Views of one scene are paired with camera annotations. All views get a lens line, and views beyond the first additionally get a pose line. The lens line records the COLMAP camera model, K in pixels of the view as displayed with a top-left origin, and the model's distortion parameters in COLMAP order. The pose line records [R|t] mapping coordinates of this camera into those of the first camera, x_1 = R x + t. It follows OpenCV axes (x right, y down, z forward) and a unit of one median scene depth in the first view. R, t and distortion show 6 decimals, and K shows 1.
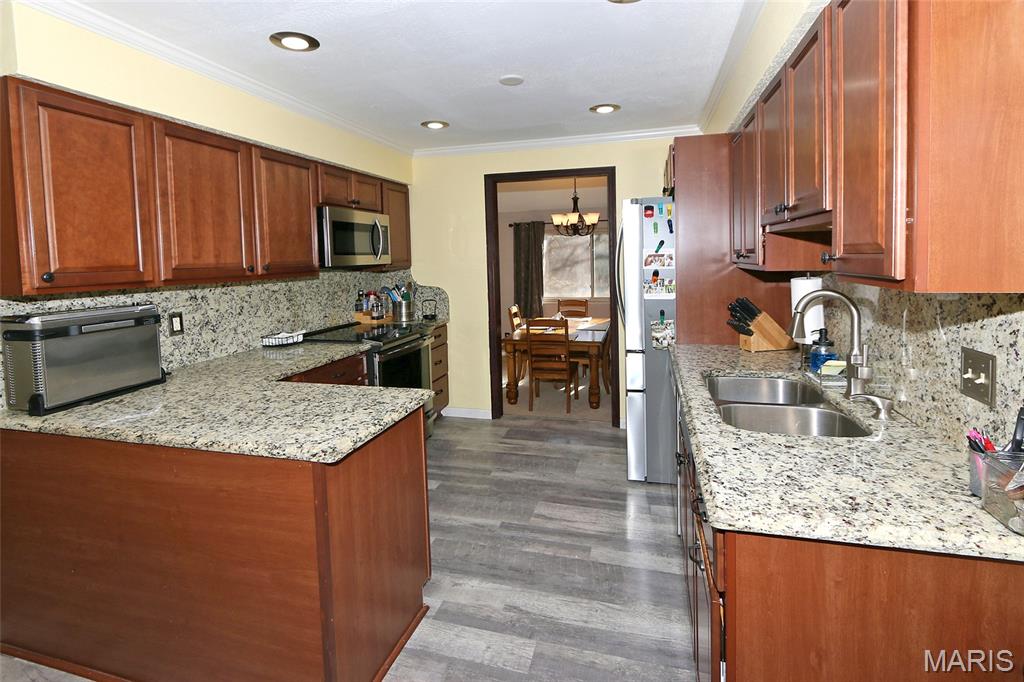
lens RADIAL K [[478.2, 0, 507.0], [0, 478.2, 270.1], [0, 0, 1]] dist [-0.006301, -0.000302]
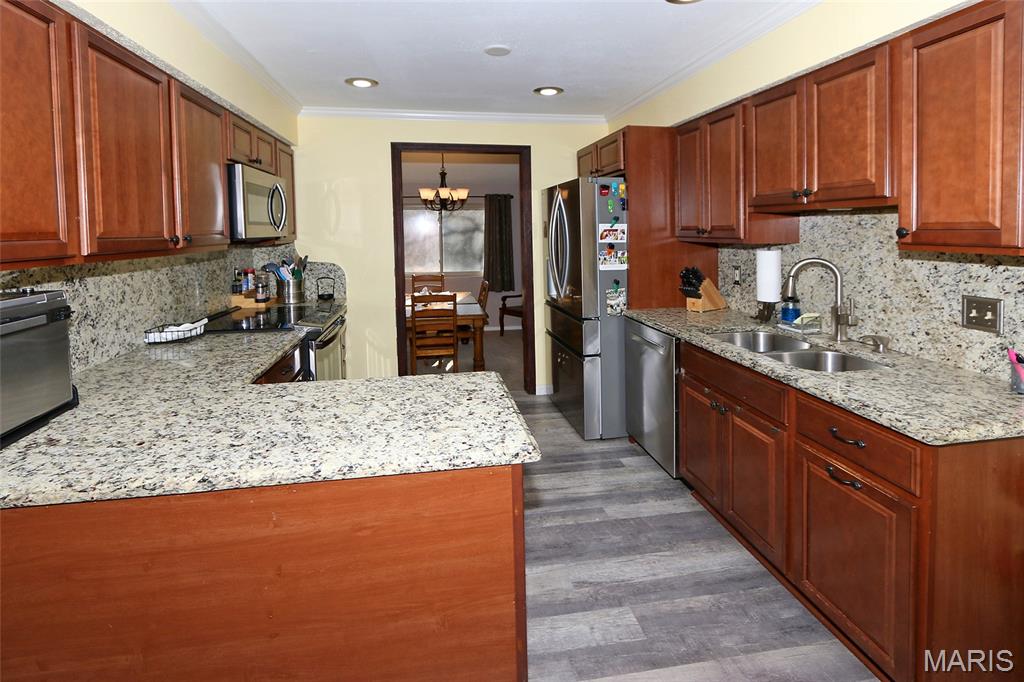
lens RADIAL K [[472.9, 0, 493.9], [0, 472.9, 238.4], [0, 0, 1]] dist [-0.004151, 0.000041]
pose [[0.911492, 0.008067, 0.411239, -0.394998], [-0.001308, 0.999859, -0.016714, 0.006966], [-0.411316, 0.014697, 0.911374, 0.121357]]
